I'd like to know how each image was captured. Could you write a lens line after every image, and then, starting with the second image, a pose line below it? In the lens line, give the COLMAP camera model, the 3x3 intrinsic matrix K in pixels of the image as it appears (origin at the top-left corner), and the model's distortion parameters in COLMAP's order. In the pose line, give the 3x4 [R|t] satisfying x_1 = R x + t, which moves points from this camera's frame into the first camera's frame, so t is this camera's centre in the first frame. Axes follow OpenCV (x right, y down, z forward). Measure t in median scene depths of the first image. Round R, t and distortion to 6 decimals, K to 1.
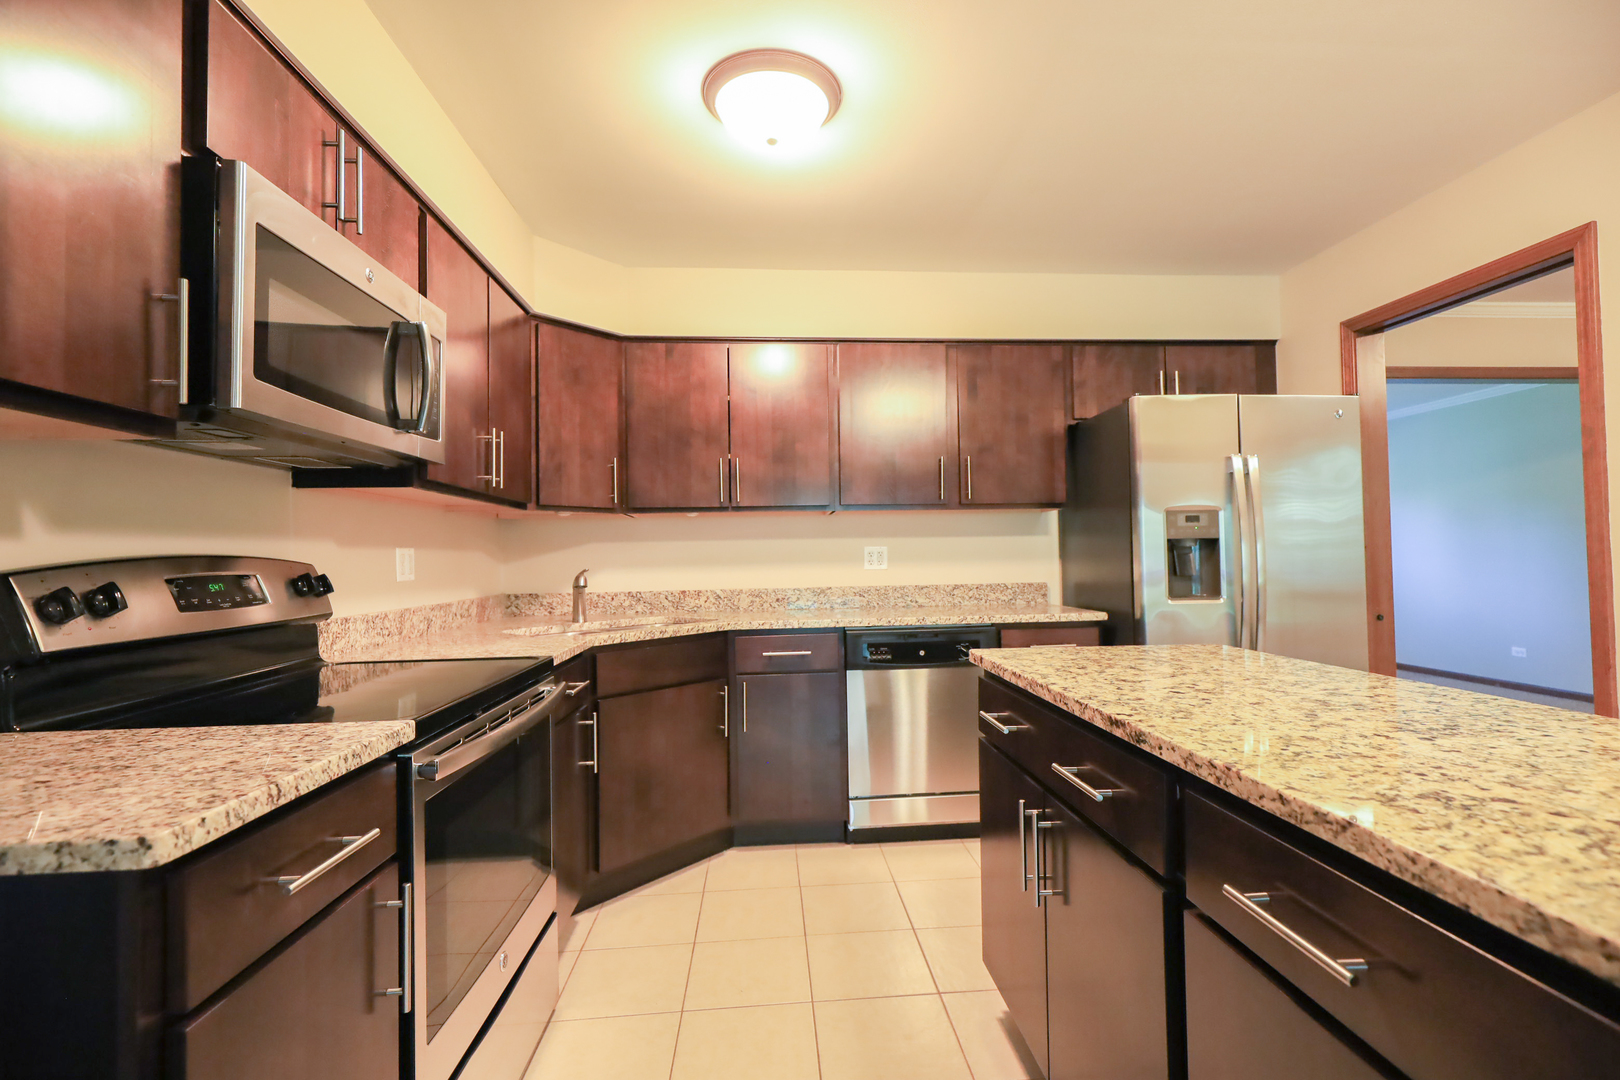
lens RADIAL K [[738.1, 0, 824.7], [0, 738.1, 541.4], [0, 0, 1]] dist [0.001180, -0.000325]
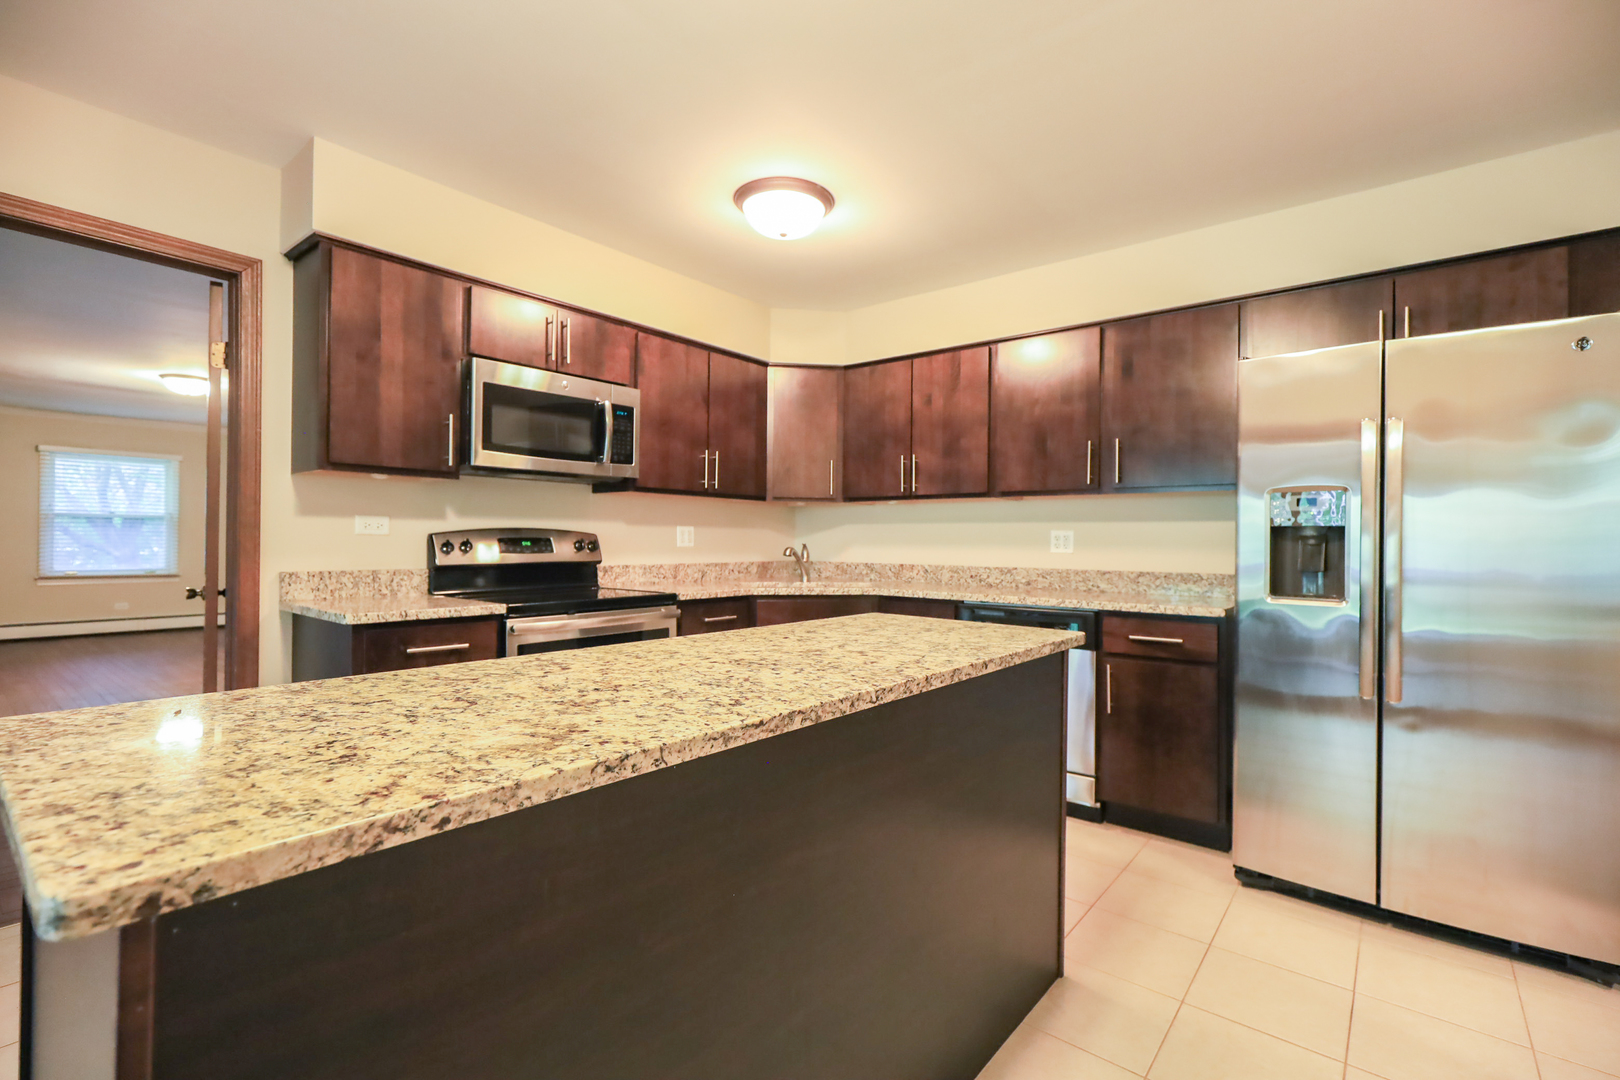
lens RADIAL K [[738.1, 0, 824.7], [0, 738.1, 541.4], [0, 0, 1]] dist [0.001180, -0.000325]
pose [[0.721169, 0.025525, -0.692288, 0.635662], [-0.008328, 0.999568, 0.028179, -0.005088], [0.692709, -0.014557, 0.721071, 0.033311]]
